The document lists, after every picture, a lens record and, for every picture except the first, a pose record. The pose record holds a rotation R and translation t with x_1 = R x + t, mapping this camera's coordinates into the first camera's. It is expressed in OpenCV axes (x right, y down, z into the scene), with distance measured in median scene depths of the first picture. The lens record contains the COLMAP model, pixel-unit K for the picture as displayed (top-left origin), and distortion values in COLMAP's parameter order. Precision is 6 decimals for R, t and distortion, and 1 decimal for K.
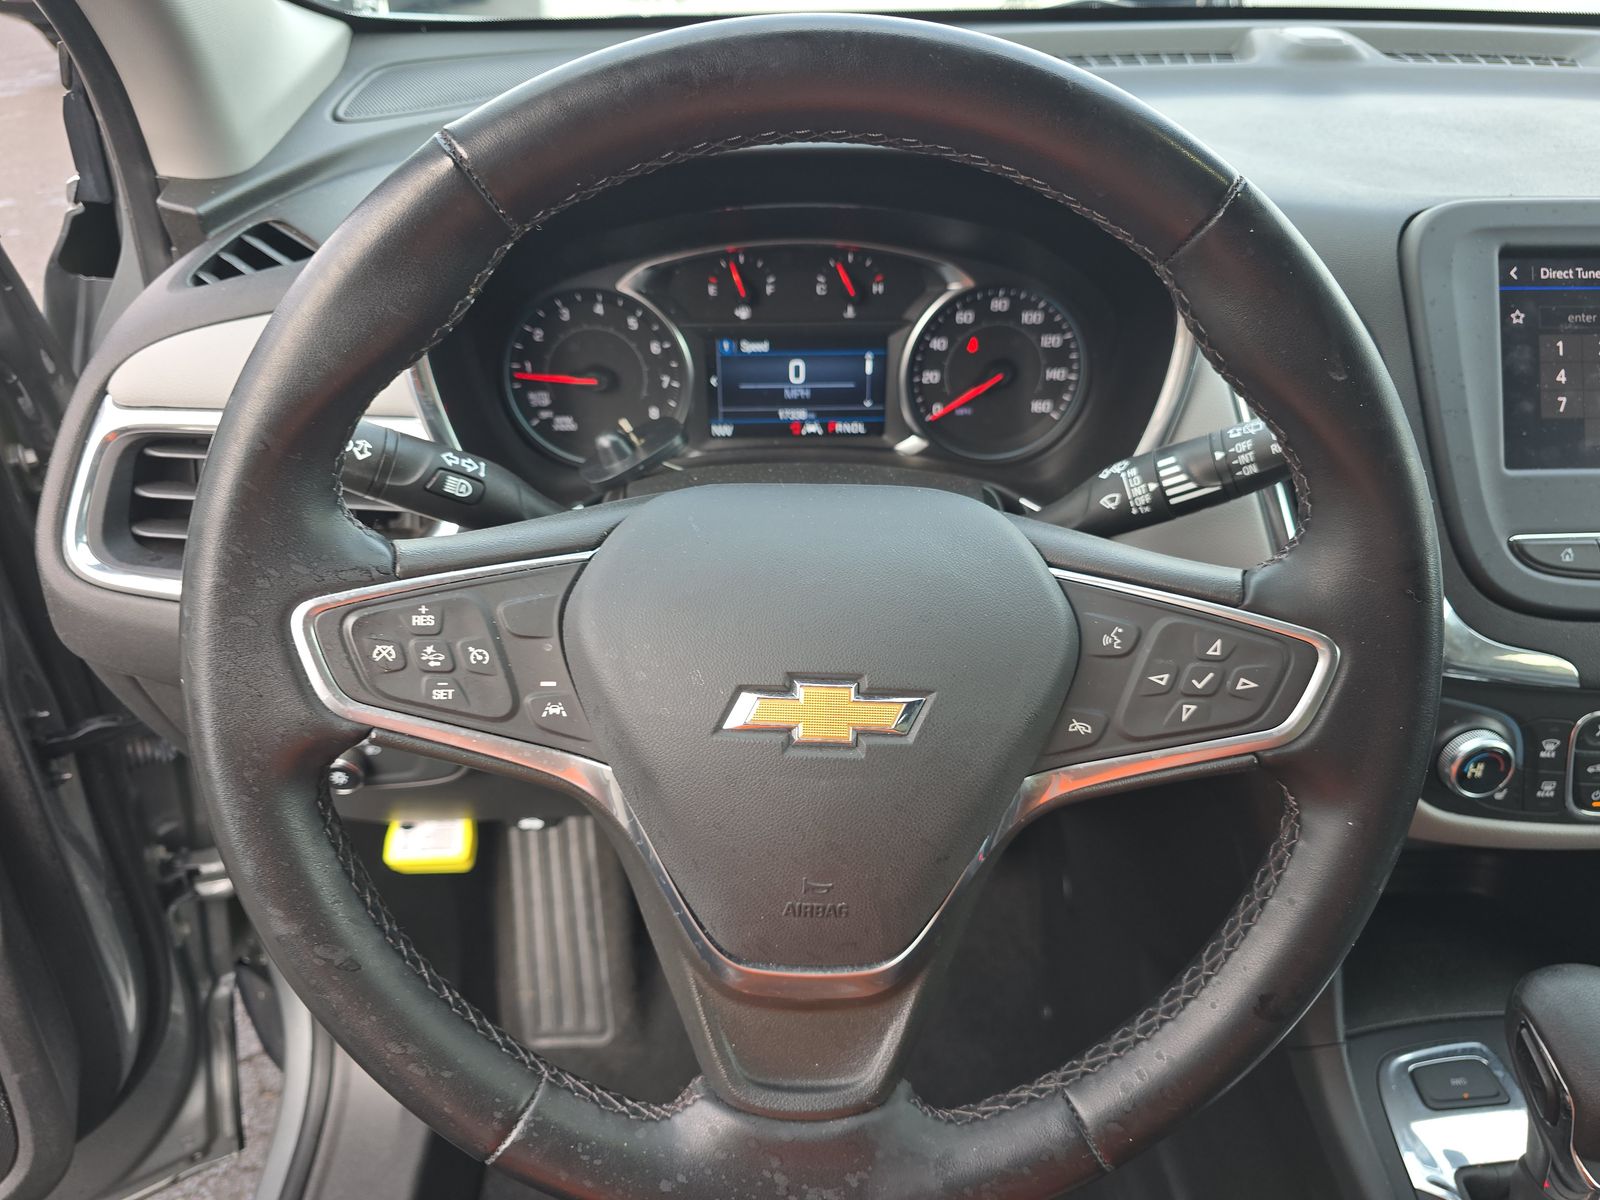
lens RADIAL K [[1048.5, 0, 801.6], [0, 1048.5, 610.1], [0, 0, 1]] dist [-0.011619, -0.021380]
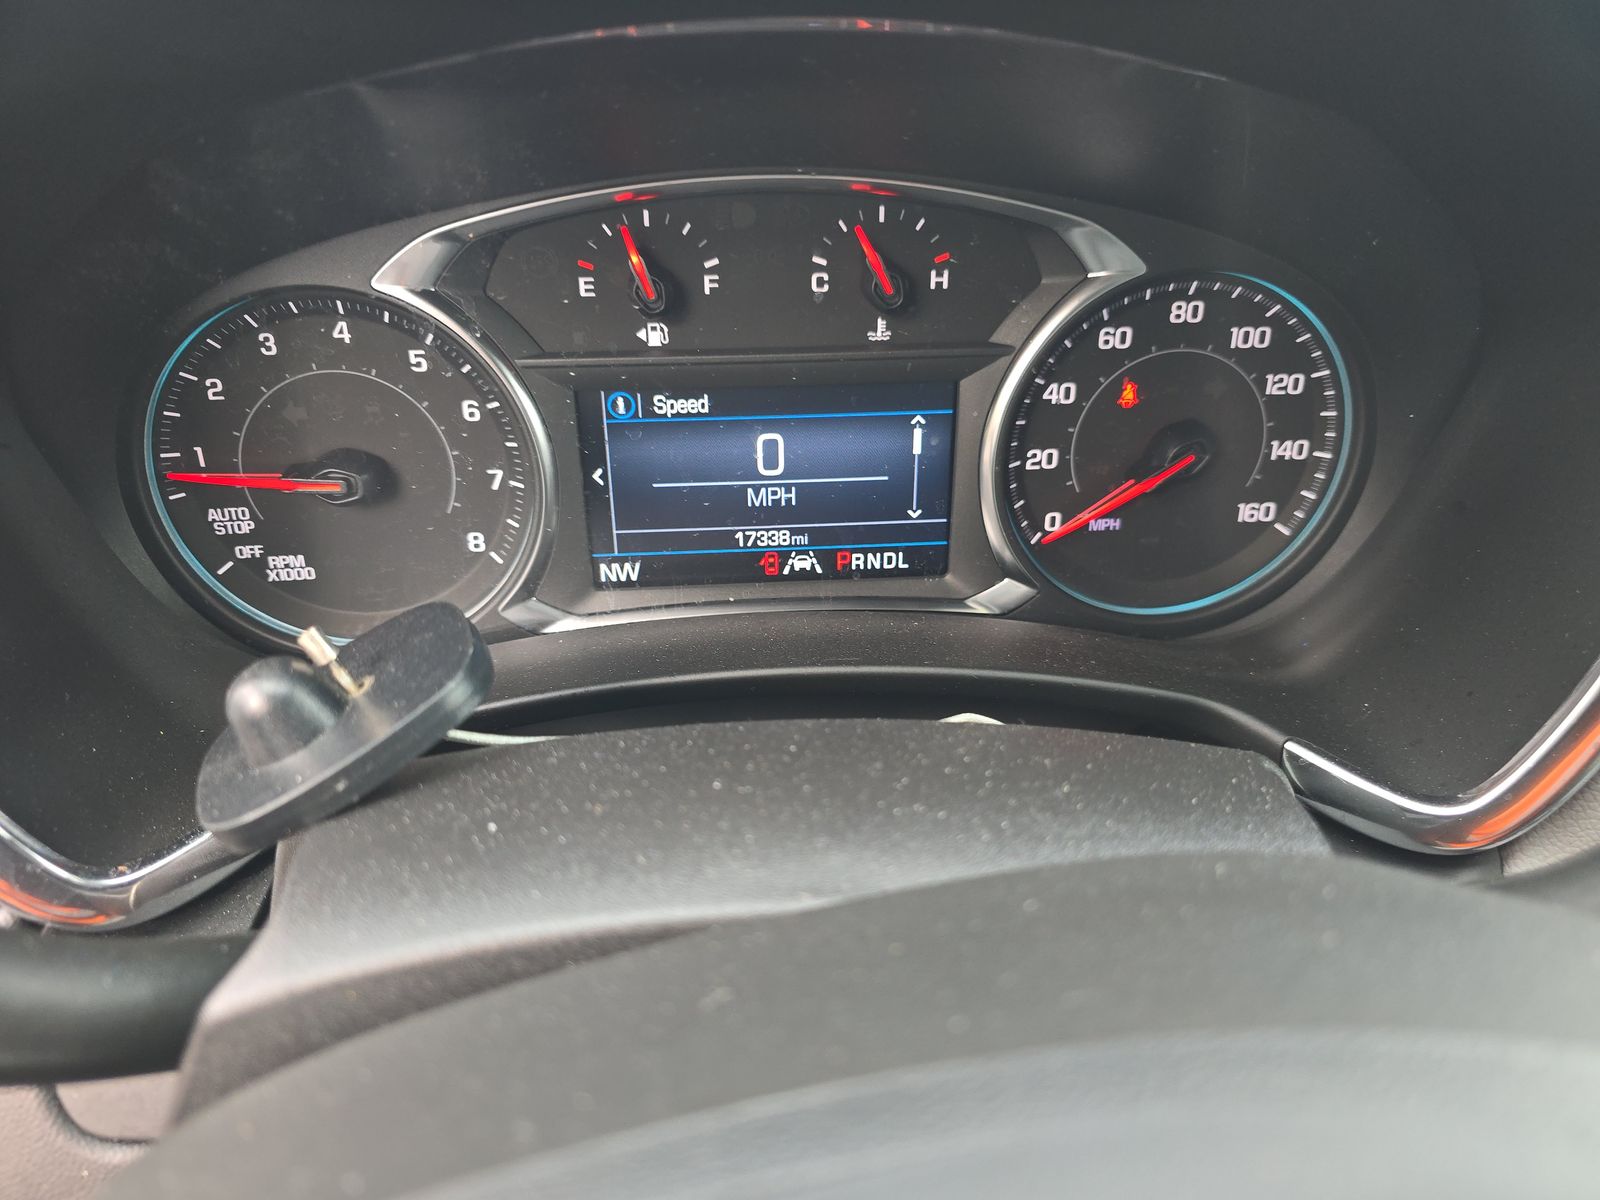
lens RADIAL K [[1048.5, 0, 789.7], [0, 1048.5, 590.7], [0, 0, 1]] dist [-0.011619, -0.021380]
pose [[0.999557, -0.018567, 0.023260, -0.008323], [0.019187, 0.999459, -0.026723, -0.157134], [-0.022752, 0.027158, 0.999372, 0.537059]]
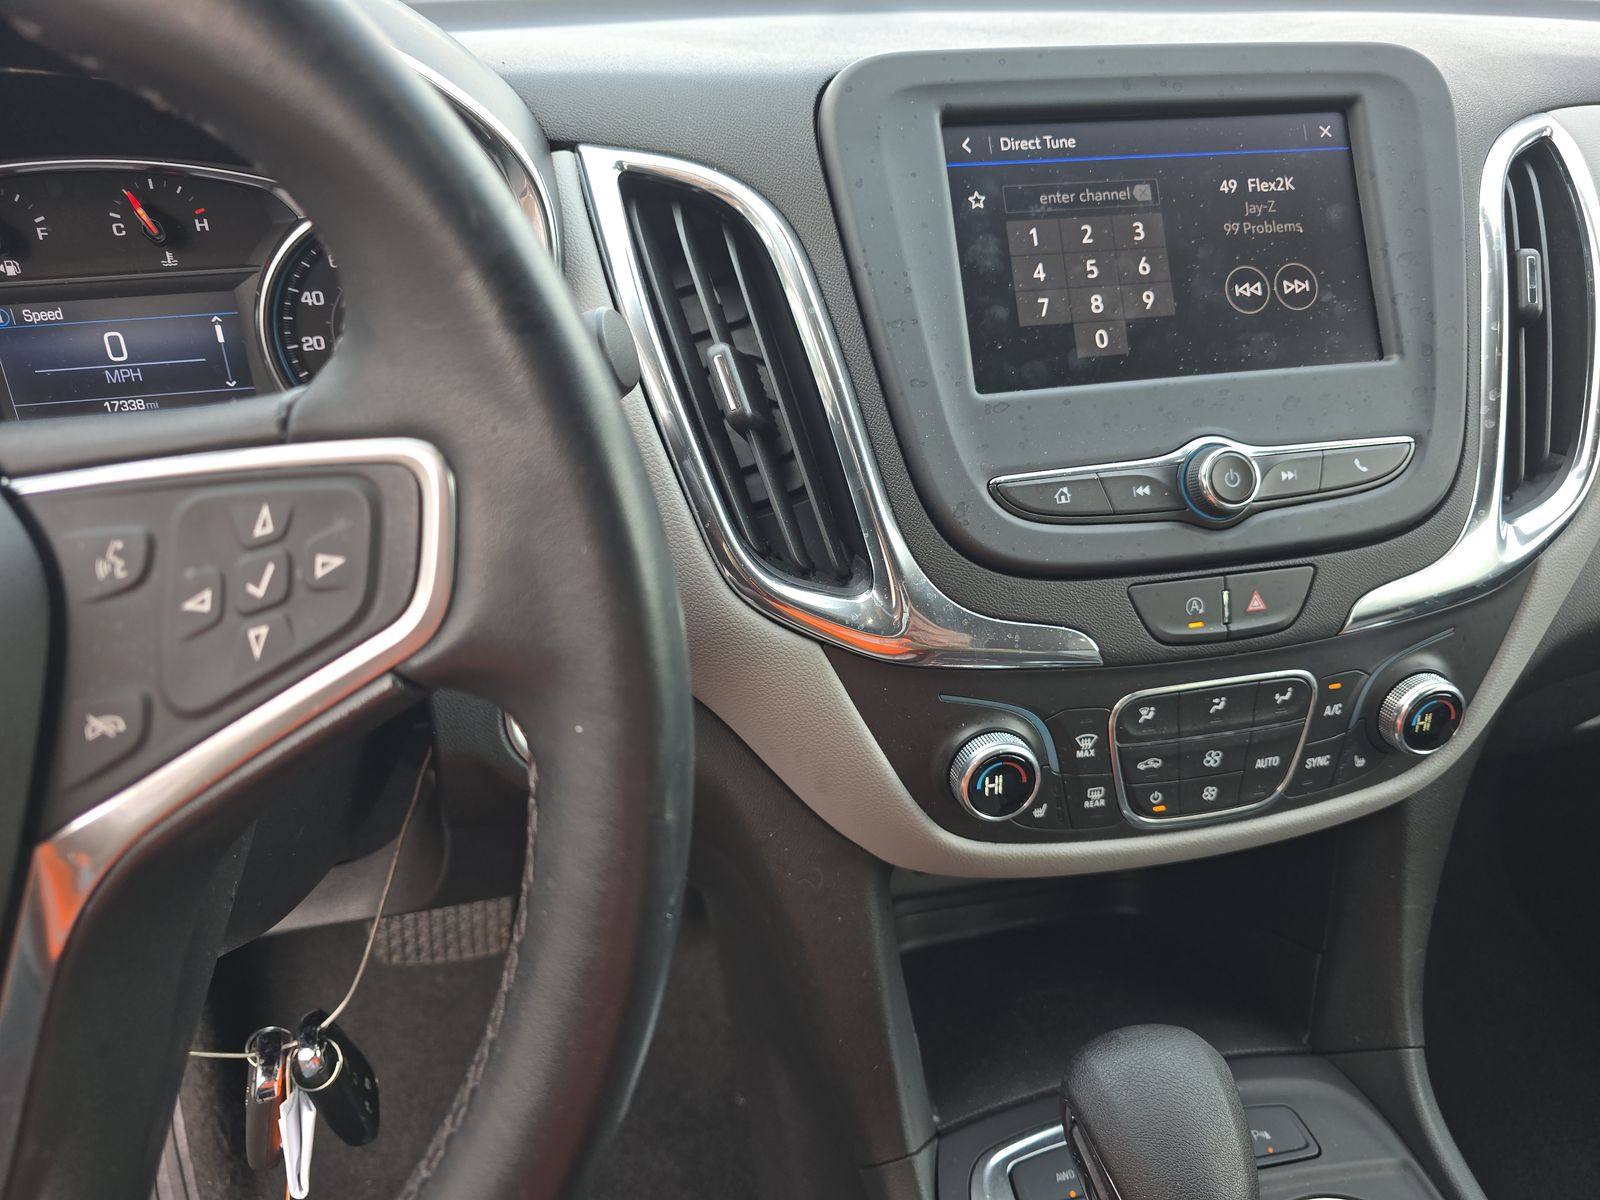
lens RADIAL K [[1048.5, 0, 835.2], [0, 1048.5, 614.6], [0, 0, 1]] dist [-0.011619, -0.021380]
pose [[0.981180, -0.095712, 0.167708, 0.365161], [0.102678, 0.994155, -0.033349, 0.037349], [-0.163535, 0.049941, 0.985273, 0.218766]]
